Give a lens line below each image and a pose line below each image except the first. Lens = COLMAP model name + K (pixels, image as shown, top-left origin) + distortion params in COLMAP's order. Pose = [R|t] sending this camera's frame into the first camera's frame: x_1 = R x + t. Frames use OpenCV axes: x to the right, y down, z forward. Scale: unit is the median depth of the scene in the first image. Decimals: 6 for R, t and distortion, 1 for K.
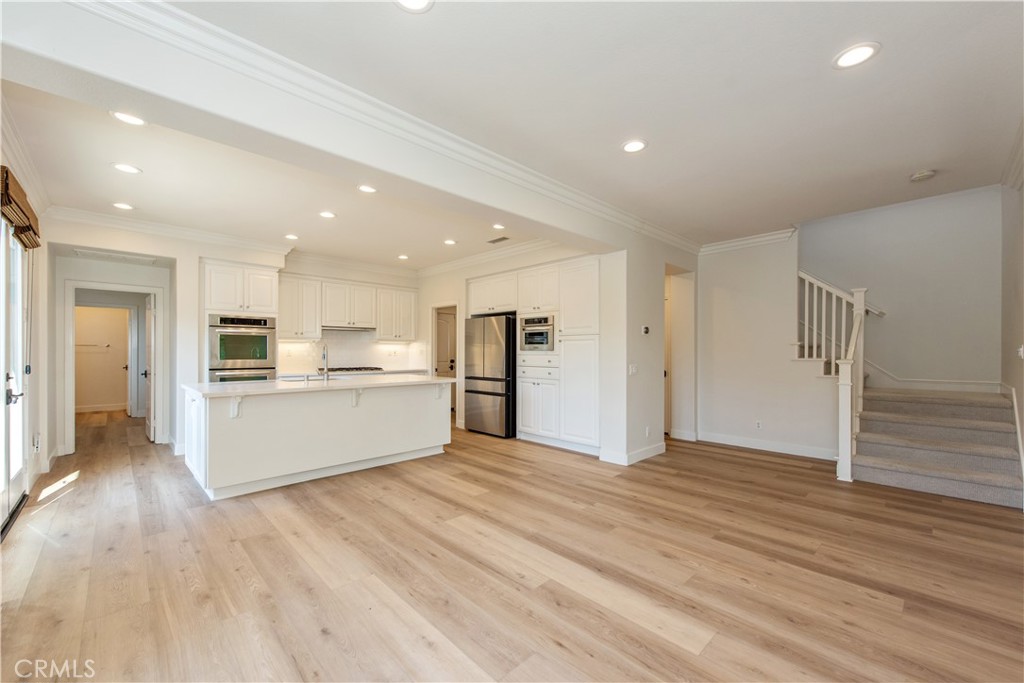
lens RADIAL K [[405.7, 0, 511.6], [0, 405.7, 351.7], [0, 0, 1]] dist [0.014477, -0.004055]
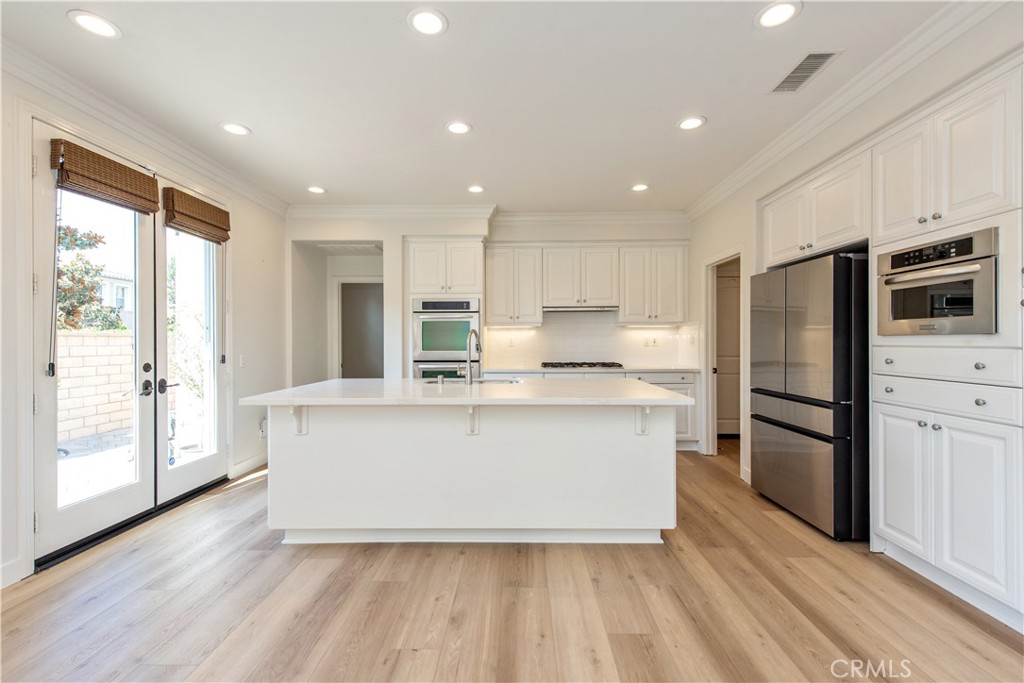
lens RADIAL K [[433.8, 0, 511.2], [0, 433.8, 341.7], [0, 0, 1]] dist [0.008294, -0.001603]
pose [[0.706914, -0.003101, -0.707293, 0.073972], [0.004997, 0.999987, 0.000610, 0.001162], [0.707282, -0.003966, 0.706920, 0.464435]]
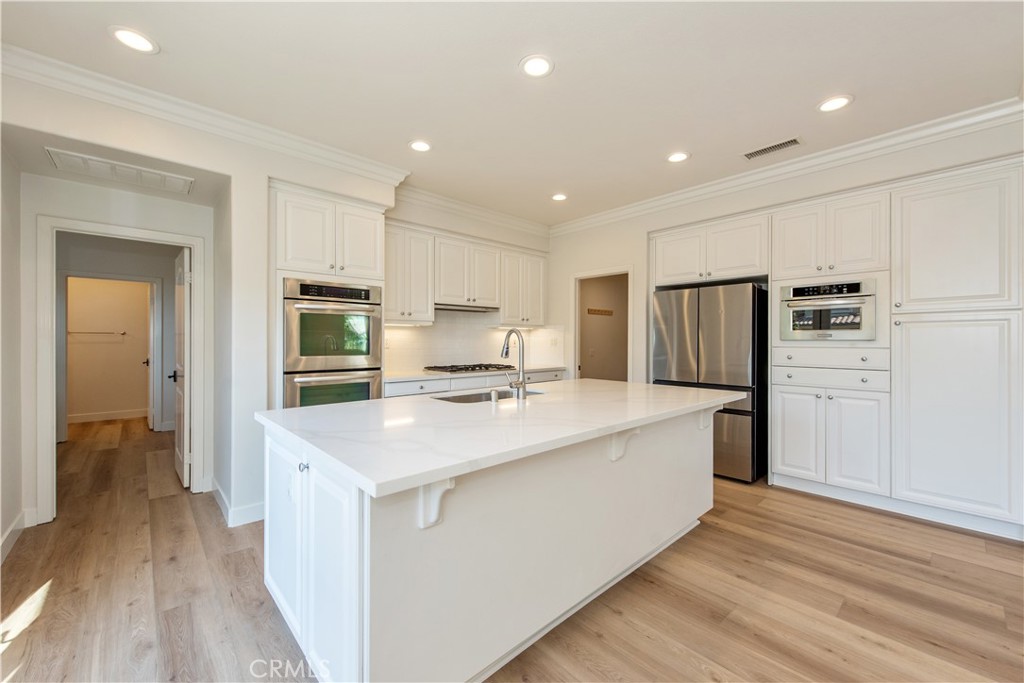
lens RADIAL K [[405.7, 0, 521.2], [0, 405.7, 341.5], [0, 0, 1]] dist [0.014477, -0.004055]
pose [[0.999823, 0.000175, -0.018813, -0.375372], [-0.000131, 0.999997, 0.002360, -0.002527], [0.018813, -0.002357, 0.999820, 0.408311]]
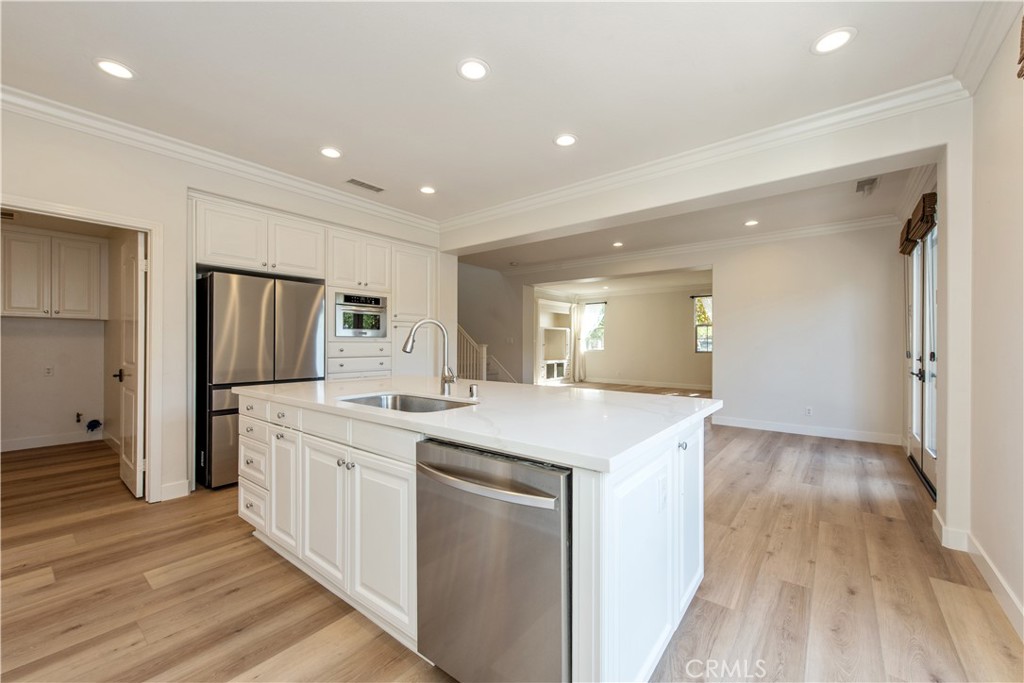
lens RADIAL K [[405.7, 0, 509.6], [0, 405.7, 343.1], [0, 0, 1]] dist [0.014477, -0.004055]
pose [[-0.127084, -0.002027, 0.991890, -0.792015], [-0.003496, 0.999993, 0.001595, 0.007477], [-0.991886, -0.003265, -0.127090, 0.829218]]
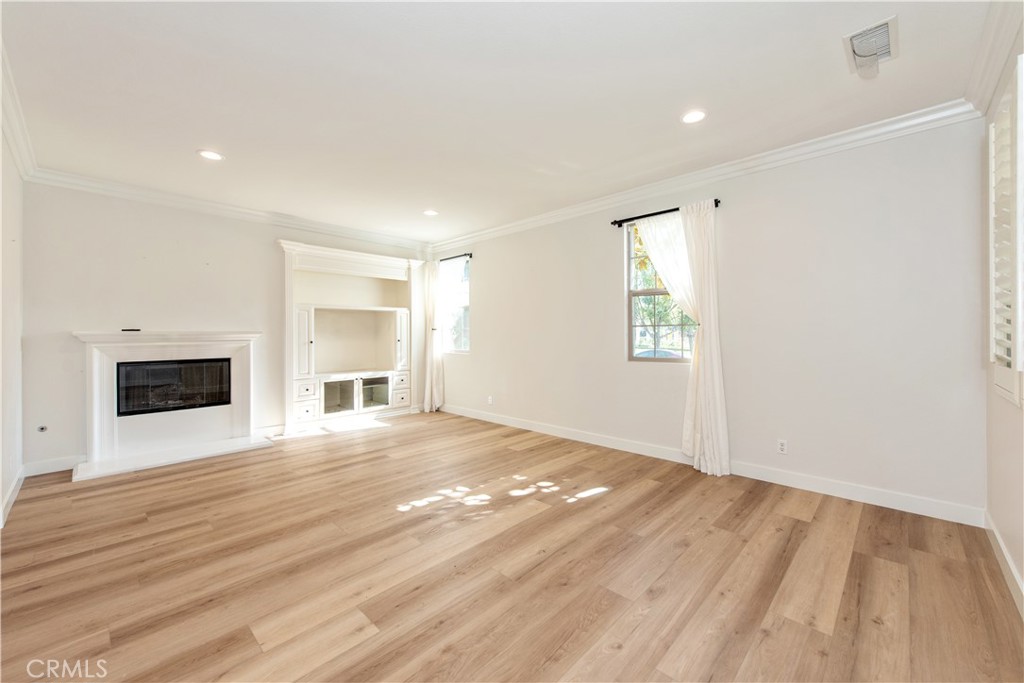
lens RADIAL K [[405.7, 0, 515.6], [0, 405.7, 330.2], [0, 0, 1]] dist [0.014477, -0.004055]
pose [[-0.048316, 0.009092, 0.998791, 0.260132], [0.002694, 0.999956, -0.008972, 0.000649], [-0.998828, 0.002257, -0.048339, -0.056745]]
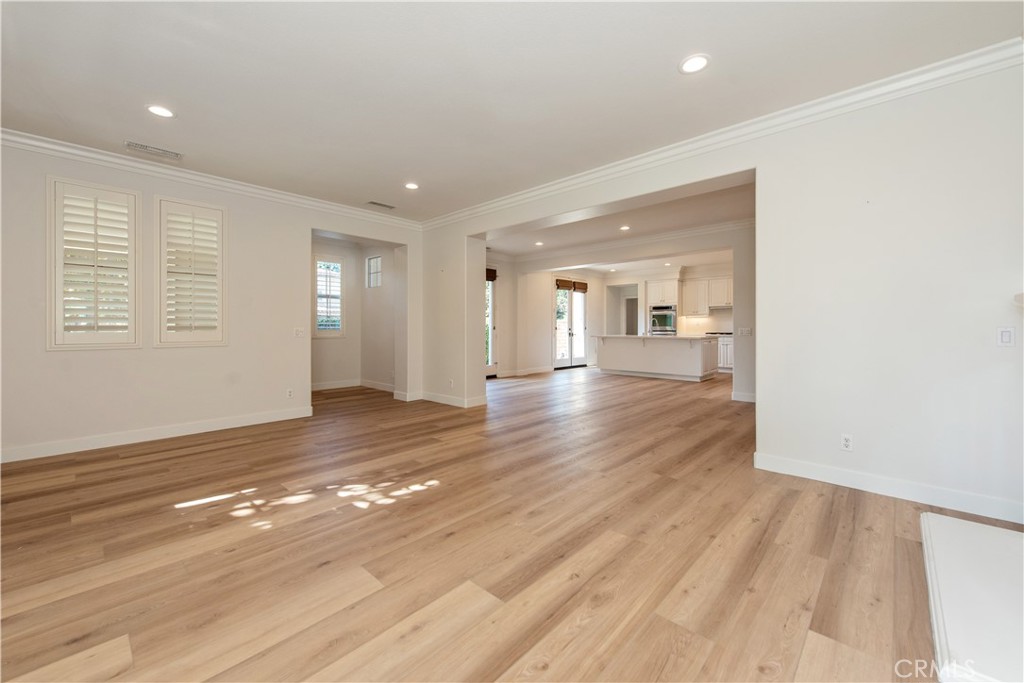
lens RADIAL K [[405.7, 0, 522.1], [0, 405.7, 327.8], [0, 0, 1]] dist [0.014477, -0.004055]
pose [[0.071482, 0.000314, -0.997442, 1.354933], [0.000779, 1.000000, 0.000371, 0.024378], [0.997442, -0.000804, 0.071481, 0.146272]]
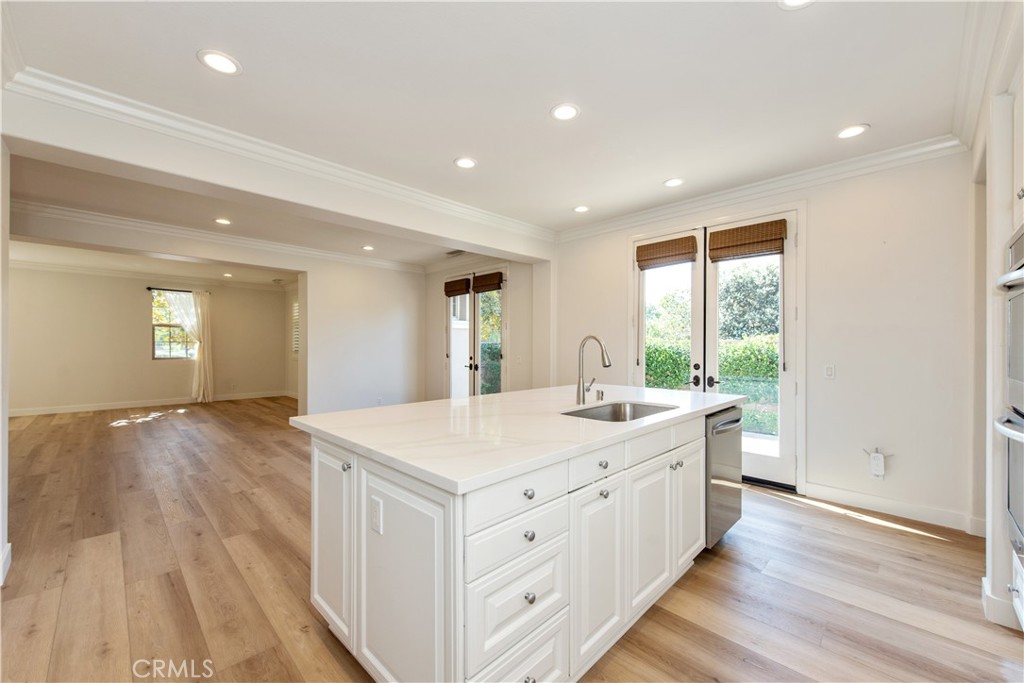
lens RADIAL K [[405.7, 0, 514.4], [0, 405.7, 344.1], [0, 0, 1]] dist [0.014477, -0.004055]
pose [[-0.999774, -0.004338, -0.020824, -0.301979], [-0.004246, 0.999981, -0.004426, -0.004449], [0.020843, -0.004336, -0.999773, 1.283649]]
